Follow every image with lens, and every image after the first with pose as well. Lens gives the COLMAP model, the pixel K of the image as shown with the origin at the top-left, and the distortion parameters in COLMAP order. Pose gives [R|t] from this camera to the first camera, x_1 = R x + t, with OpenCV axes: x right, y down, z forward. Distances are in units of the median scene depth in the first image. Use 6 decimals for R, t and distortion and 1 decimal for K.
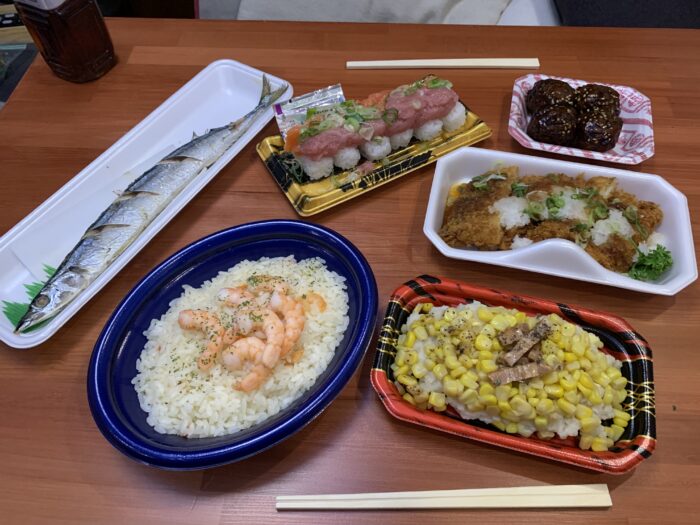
lens RADIAL K [[531.9, 0, 350.0], [0, 531.9, 262.5], [0, 0, 1]] dist [0.093415, -0.141997]
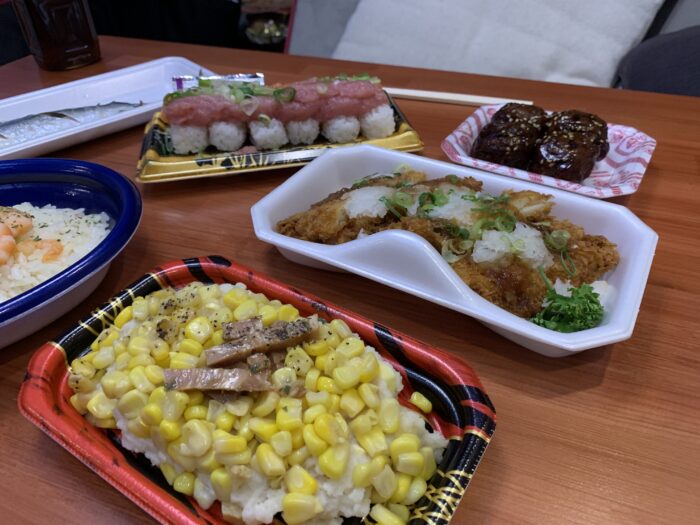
lens RADIAL K [[531.9, 0, 350.0], [0, 531.9, 262.5], [0, 0, 1]] dist [0.093415, -0.141997]
pose [[0.951893, 0.178815, -0.248846, 0.536417], [-0.240966, 0.938476, -0.247382, 0.183067], [0.189301, 0.295445, 0.936417, 0.427493]]
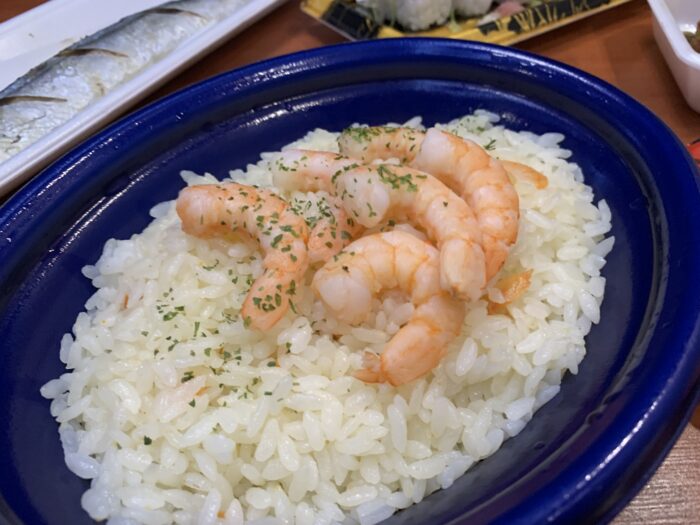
lens RADIAL K [[555.1, 0, 360.0], [0, 555.1, 260.7], [0, 0, 1]] dist [0.003696, -0.007773]
pose [[0.996760, -0.060290, 0.053247, -0.221123], [0.068424, 0.983537, -0.167249, 0.213036], [-0.042287, 0.170351, 0.984476, 0.636794]]
